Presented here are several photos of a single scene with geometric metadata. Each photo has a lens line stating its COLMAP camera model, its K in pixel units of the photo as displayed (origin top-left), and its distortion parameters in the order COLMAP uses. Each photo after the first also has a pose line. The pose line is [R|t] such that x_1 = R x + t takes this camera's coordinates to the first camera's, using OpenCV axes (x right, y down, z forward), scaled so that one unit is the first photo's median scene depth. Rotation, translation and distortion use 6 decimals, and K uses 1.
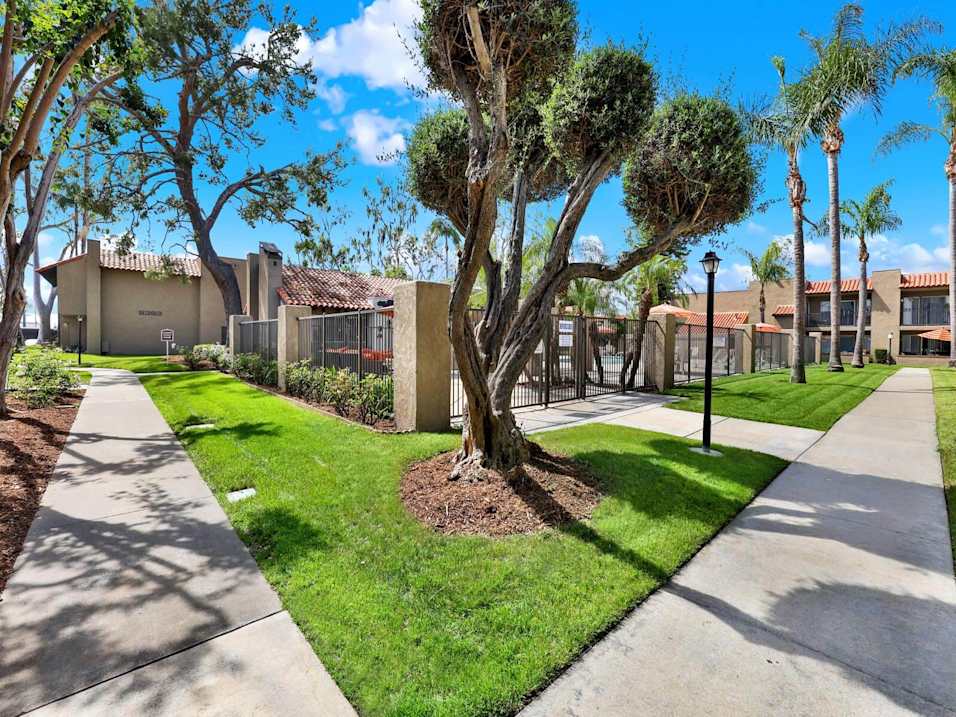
lens RADIAL K [[431.9, 0, 478.7], [0, 431.9, 350.4], [0, 0, 1]] dist [-0.016653, -0.000022]
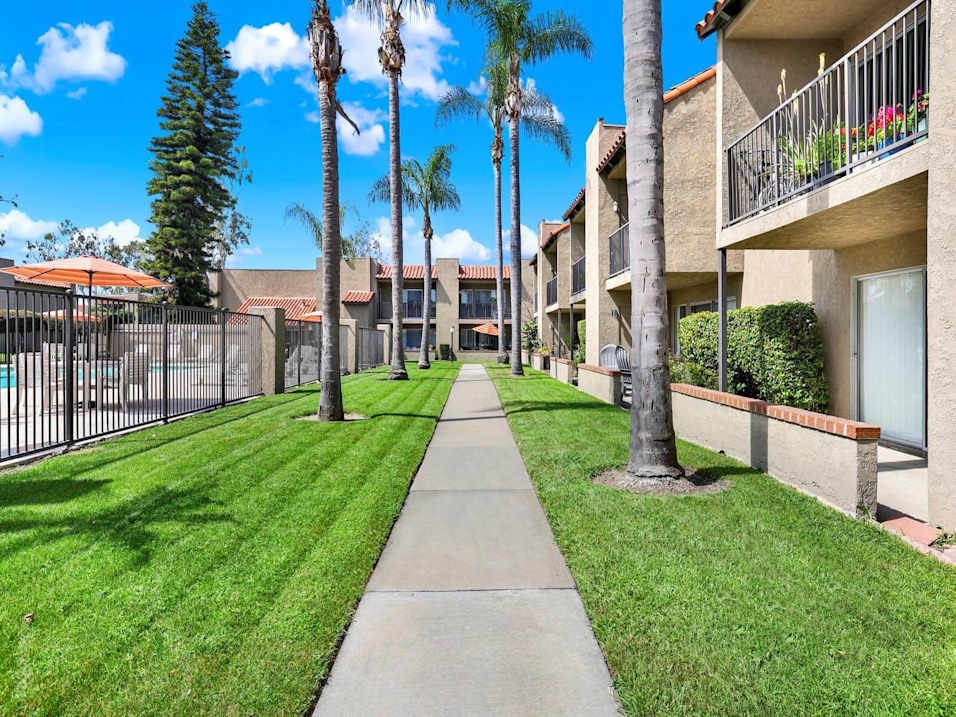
lens RADIAL K [[431.9, 0, 478.7], [0, 431.9, 350.4], [0, 0, 1]] dist [-0.016653, -0.000022]
pose [[0.664801, -0.027010, 0.746532, 0.308325], [0.014450, 0.999624, 0.023299, -0.010228], [-0.746881, -0.004702, 0.664942, 0.335353]]
